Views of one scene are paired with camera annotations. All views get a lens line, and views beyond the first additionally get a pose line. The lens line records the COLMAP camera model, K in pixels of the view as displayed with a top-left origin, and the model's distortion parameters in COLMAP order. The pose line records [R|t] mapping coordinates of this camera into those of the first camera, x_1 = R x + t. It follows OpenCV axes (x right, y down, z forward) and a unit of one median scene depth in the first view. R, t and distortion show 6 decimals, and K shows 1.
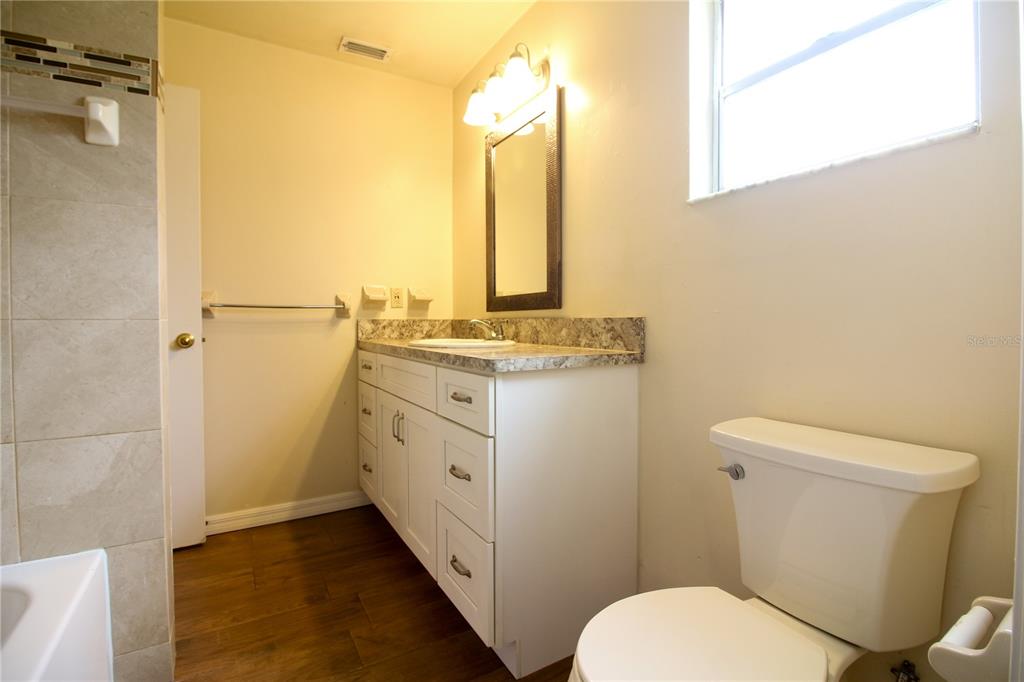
lens RADIAL K [[477.5, 0, 516.2], [0, 477.5, 330.8], [0, 0, 1]] dist [0.002672, -0.013055]
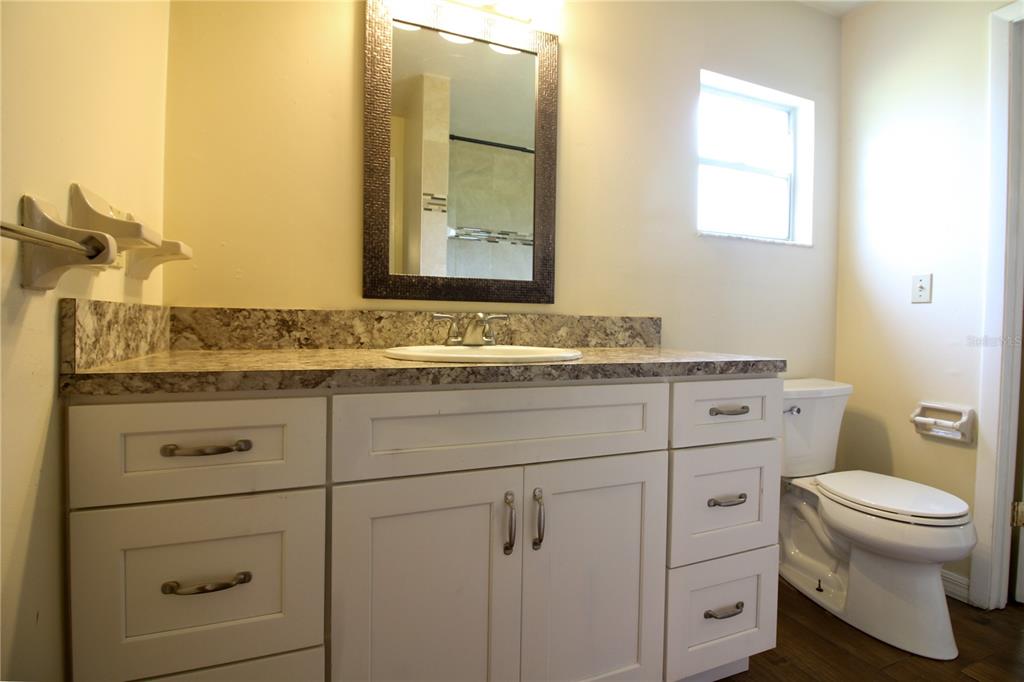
lens RADIAL K [[477.5, 0, 516.2], [0, 477.5, 330.8], [0, 0, 1]] dist [0.002672, -0.013055]
pose [[0.156259, -0.015070, 0.987601, -0.832657], [0.002501, 0.999886, 0.014862, -0.012559], [-0.987713, 0.000148, 0.156279, 1.033093]]
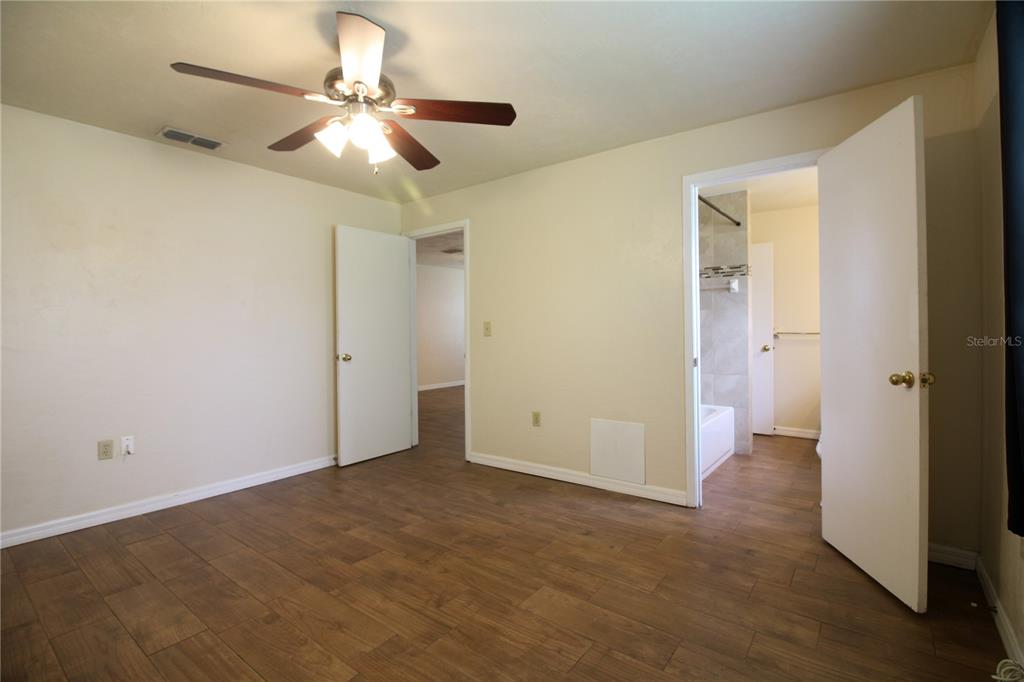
lens RADIAL K [[477.5, 0, 516.2], [0, 477.5, 330.8], [0, 0, 1]] dist [0.002672, -0.013055]
pose [[0.374819, 0.003248, -0.927092, 1.327136], [-0.011455, 0.999934, -0.001128, -0.061662], [0.927027, 0.011042, 0.374831, -1.341722]]
